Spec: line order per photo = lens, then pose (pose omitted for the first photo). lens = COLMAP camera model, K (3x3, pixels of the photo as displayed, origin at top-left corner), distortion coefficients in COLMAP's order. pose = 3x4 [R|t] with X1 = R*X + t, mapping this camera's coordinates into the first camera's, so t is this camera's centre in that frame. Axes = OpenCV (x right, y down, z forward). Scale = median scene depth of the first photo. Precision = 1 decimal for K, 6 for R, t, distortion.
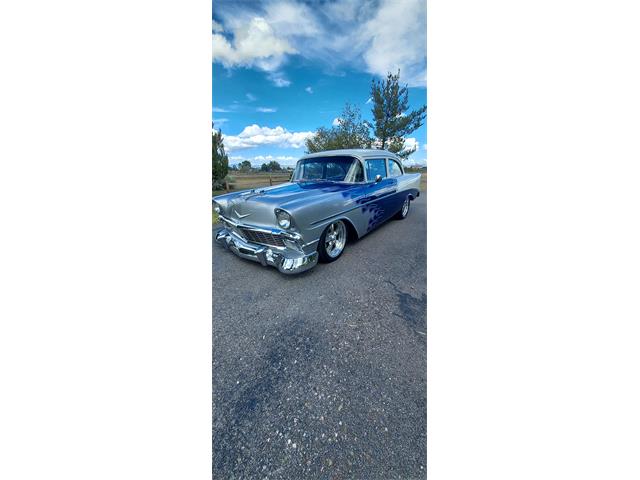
lens RADIAL K [[252.7, 0, 295.4], [0, 252.7, 241.7], [0, 0, 1]] dist [0.001310, 0.000058]
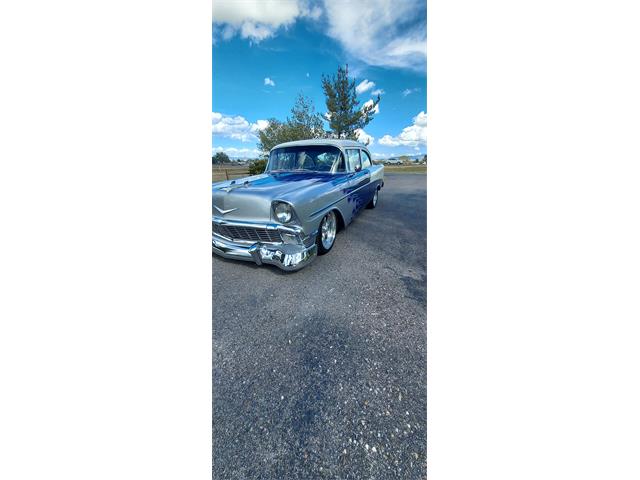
lens RADIAL K [[252.7, 0, 295.4], [0, 252.7, 241.7], [0, 0, 1]] dist [0.001310, 0.000058]
pose [[0.960961, -0.077856, 0.265505, -0.238518], [0.073227, 0.996941, 0.027306, -0.002418], [-0.266819, -0.006798, 0.963723, 0.092477]]
